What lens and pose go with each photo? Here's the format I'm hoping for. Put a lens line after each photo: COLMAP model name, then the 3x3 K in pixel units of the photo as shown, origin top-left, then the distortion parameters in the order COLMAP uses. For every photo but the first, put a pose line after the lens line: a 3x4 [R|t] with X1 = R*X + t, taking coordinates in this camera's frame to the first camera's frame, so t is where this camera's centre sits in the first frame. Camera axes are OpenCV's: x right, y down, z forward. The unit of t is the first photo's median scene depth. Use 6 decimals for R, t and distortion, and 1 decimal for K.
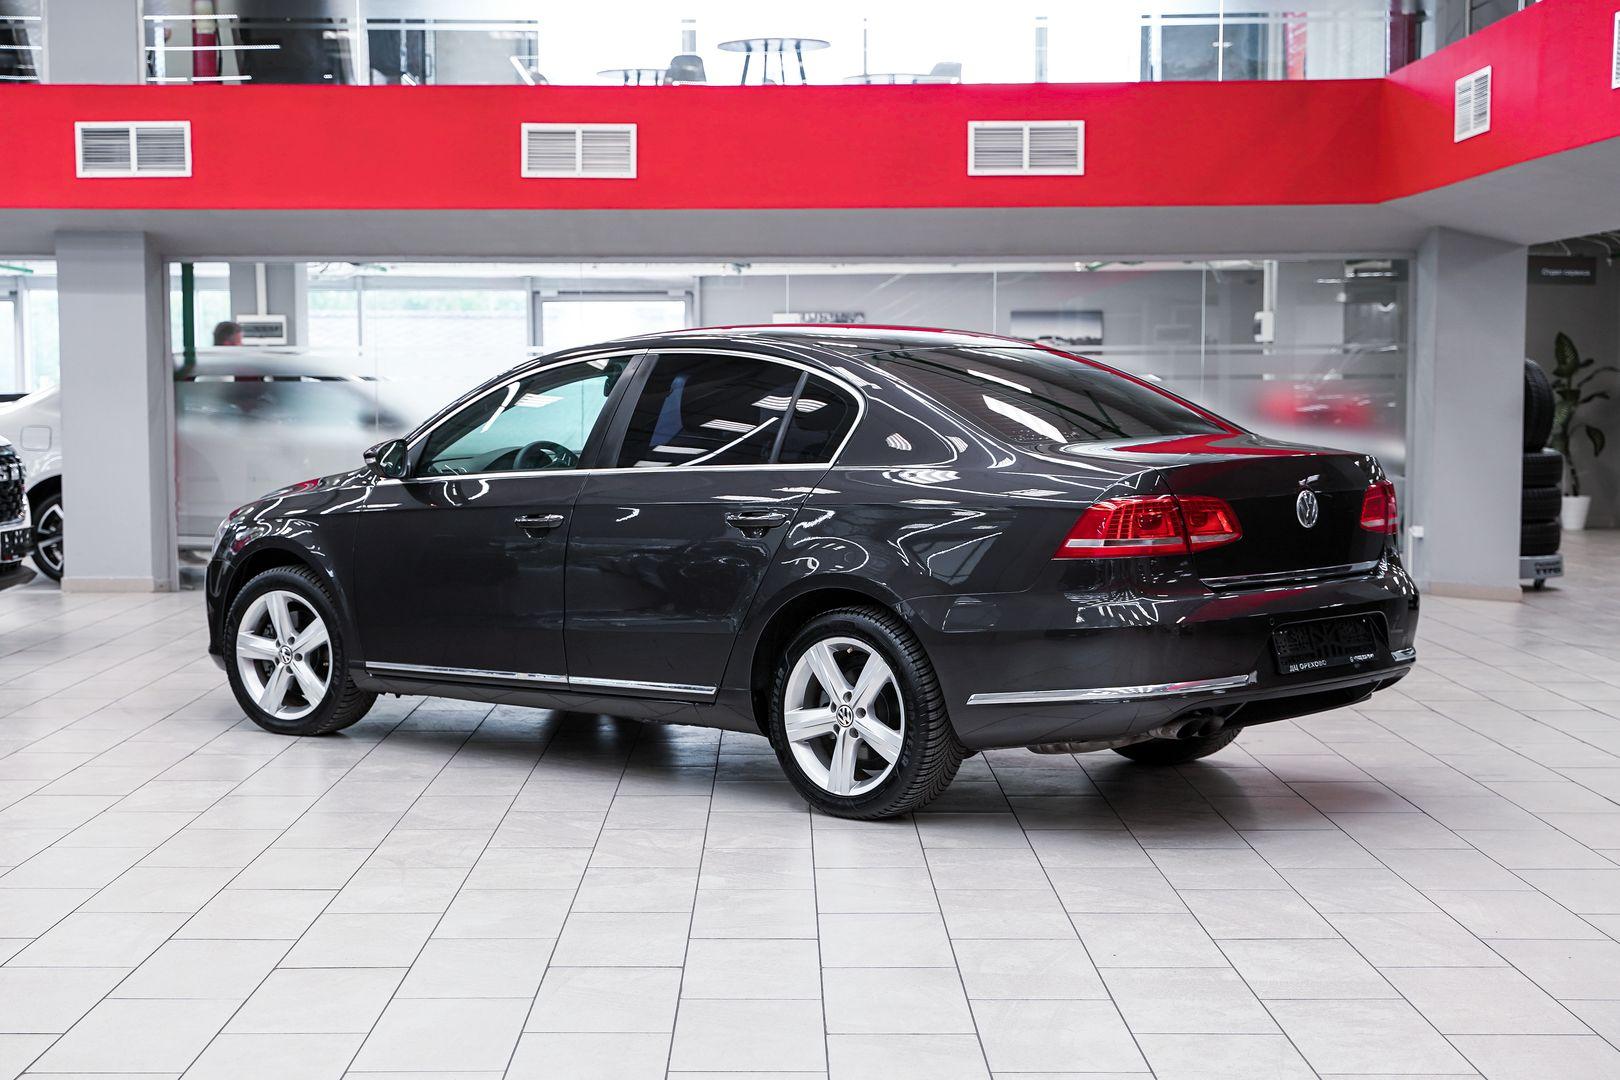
lens RADIAL K [[2389.8, 0, 749.4], [0, 2389.8, 590.5], [0, 0, 1]] dist [0.030653, 0.076882]
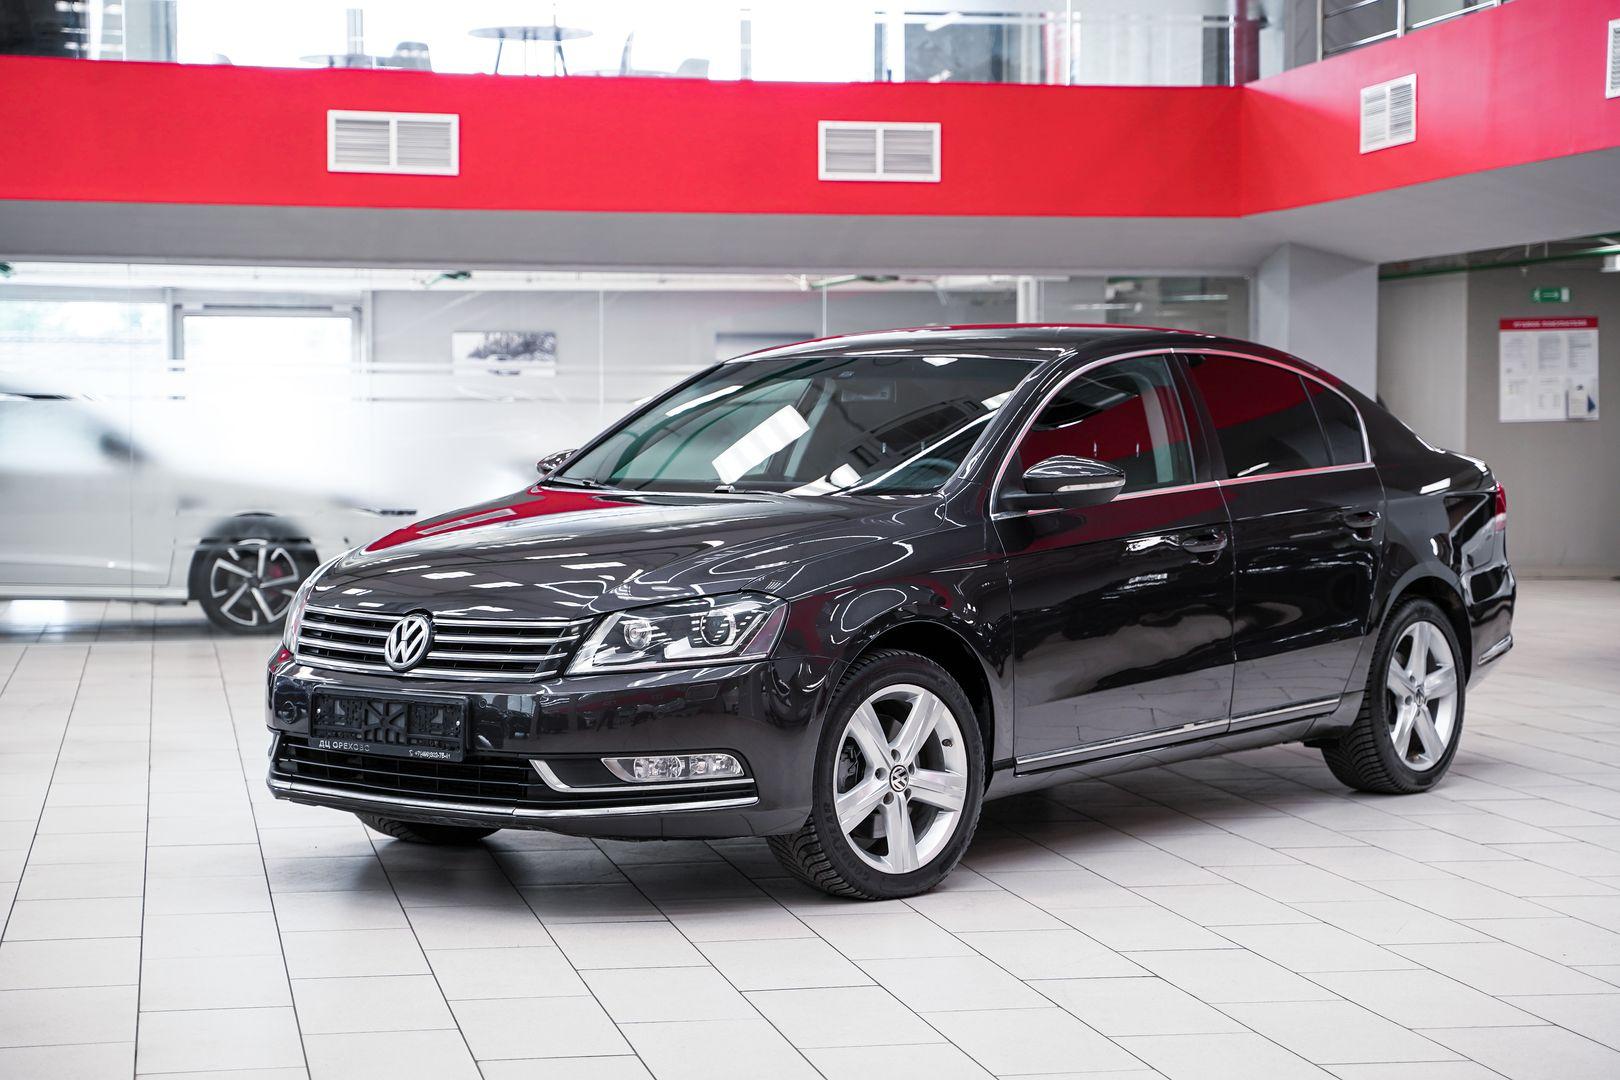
lens RADIAL K [[2767.7, 0, 693.1], [0, 2767.7, 538.4], [0, 0, 1]] dist [0.129915, 0.197438]
pose [[0.979967, -0.005746, 0.199076, -0.159746], [0.014897, 0.998898, -0.044498, 0.010623], [-0.198601, 0.046573, 0.978973, -0.027764]]
